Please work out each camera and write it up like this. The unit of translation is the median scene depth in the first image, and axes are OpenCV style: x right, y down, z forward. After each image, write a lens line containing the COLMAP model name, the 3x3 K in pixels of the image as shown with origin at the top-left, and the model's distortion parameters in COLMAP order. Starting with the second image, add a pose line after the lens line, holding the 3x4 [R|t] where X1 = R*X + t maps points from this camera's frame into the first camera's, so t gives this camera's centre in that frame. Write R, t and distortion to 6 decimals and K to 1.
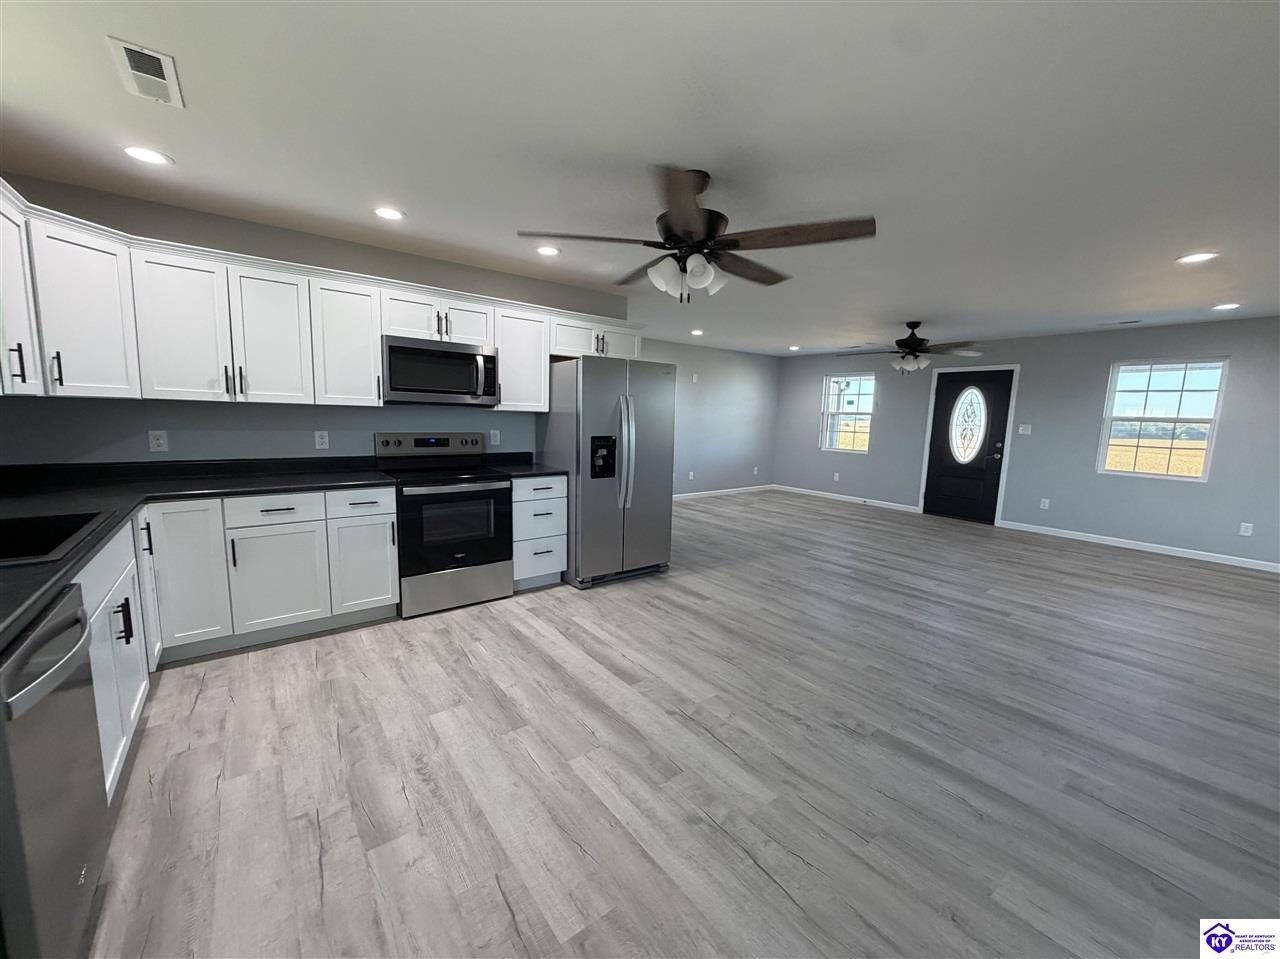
lens RADIAL K [[505.2, 0, 637.5], [0, 505.2, 474.7], [0, 0, 1]] dist [-0.001070, -0.000146]
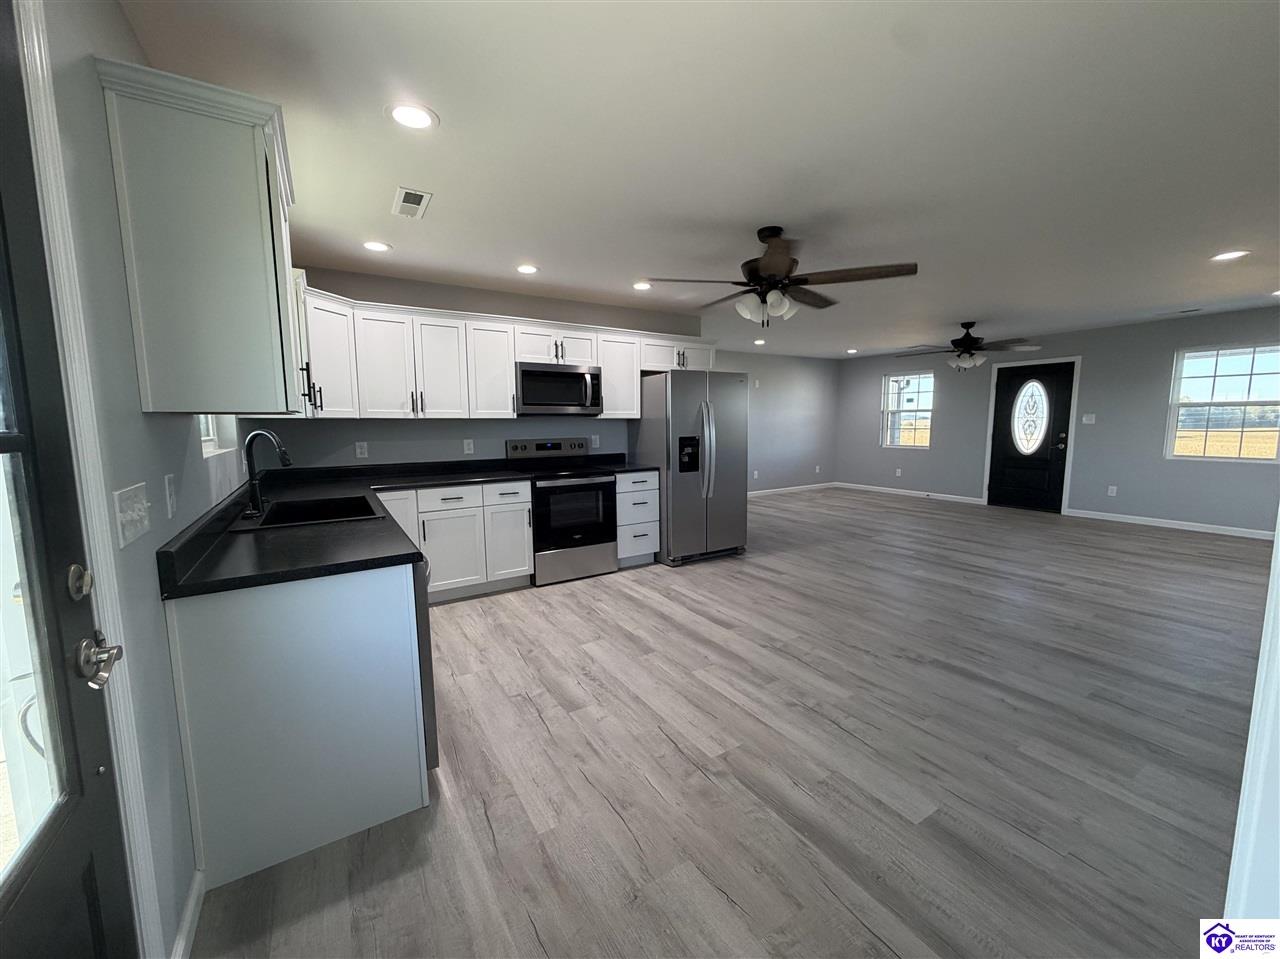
lens RADIAL K [[505.2, 0, 637.5], [0, 505.2, 474.7], [0, 0, 1]] dist [-0.001070, -0.000146]
pose [[0.994031, -0.026546, -0.105822, -0.074254], [0.024805, 0.999535, -0.017743, 0.035874], [0.106244, 0.015012, 0.994227, -0.220627]]
